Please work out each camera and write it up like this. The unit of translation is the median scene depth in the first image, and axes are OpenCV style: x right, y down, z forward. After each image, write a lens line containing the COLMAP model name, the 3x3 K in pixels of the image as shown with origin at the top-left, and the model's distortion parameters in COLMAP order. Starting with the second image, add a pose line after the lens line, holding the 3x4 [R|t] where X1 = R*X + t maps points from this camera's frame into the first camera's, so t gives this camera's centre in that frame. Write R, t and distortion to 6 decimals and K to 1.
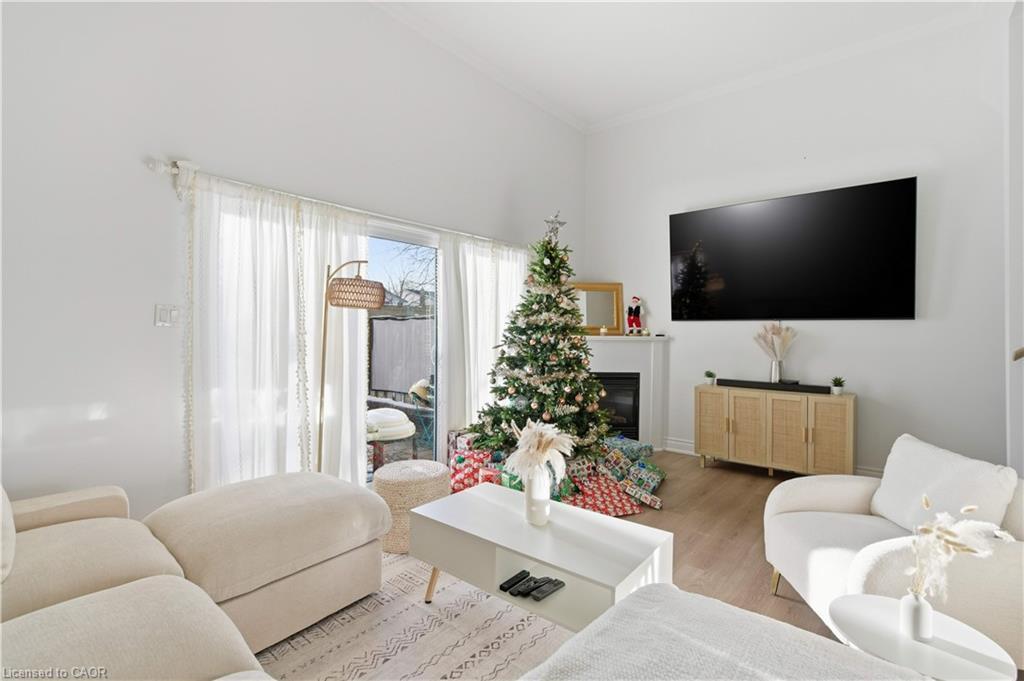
lens RADIAL K [[468.2, 0, 517.1], [0, 468.2, 323.7], [0, 0, 1]] dist [0.000338, 0.000018]
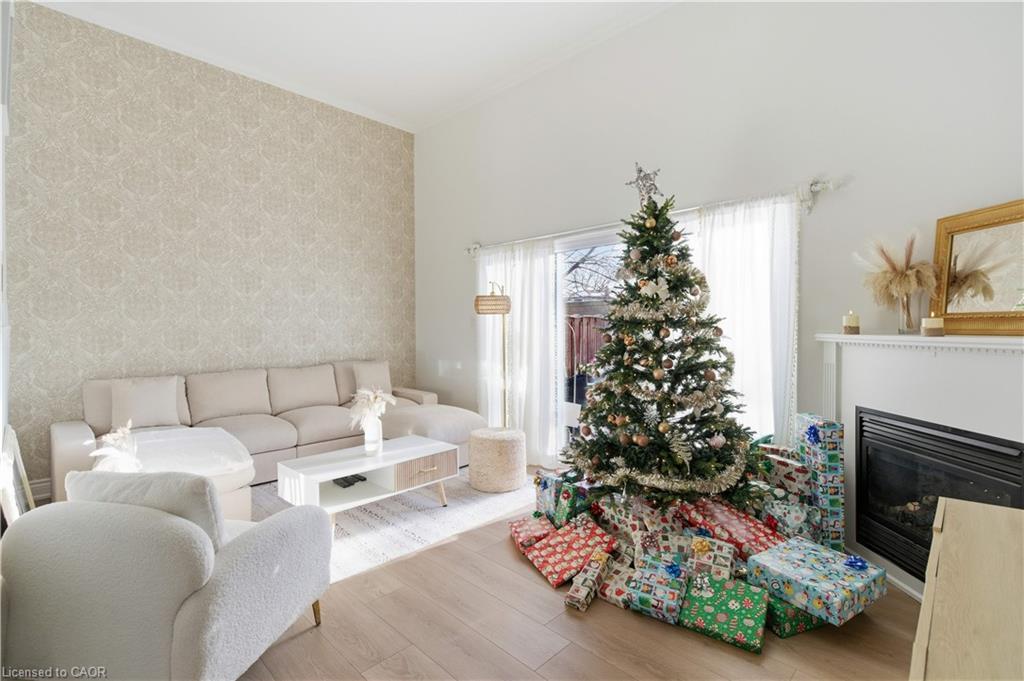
lens RADIAL K [[468.2, 0, 520.2], [0, 468.2, 338.3], [0, 0, 1]] dist [0.000338, 0.000018]
pose [[-0.072095, 0.019305, -0.997211, 0.844387], [0.027437, 0.999473, 0.017365, 0.013909], [0.997020, -0.026109, -0.072587, 0.886650]]
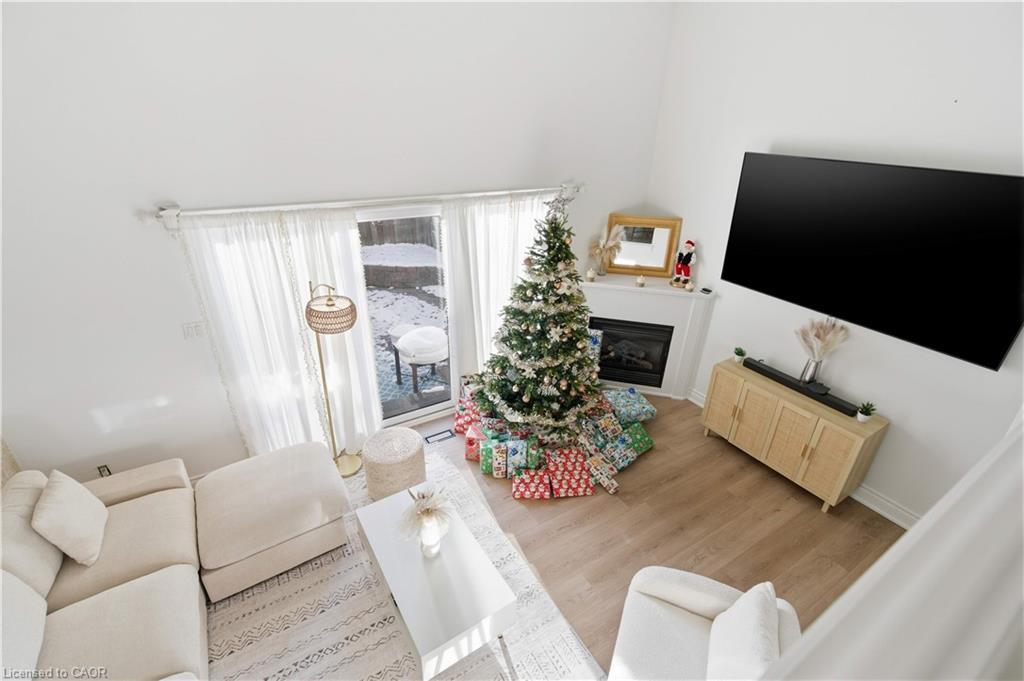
lens RADIAL K [[468.2, 0, 519.3], [0, 468.2, 337.0], [0, 0, 1]] dist [0.000338, 0.000018]
pose [[0.950494, 0.157675, -0.267769, 0.297223], [-0.022471, 0.894324, 0.446855, -0.393292], [0.309930, -0.418716, 0.853592, 0.113876]]
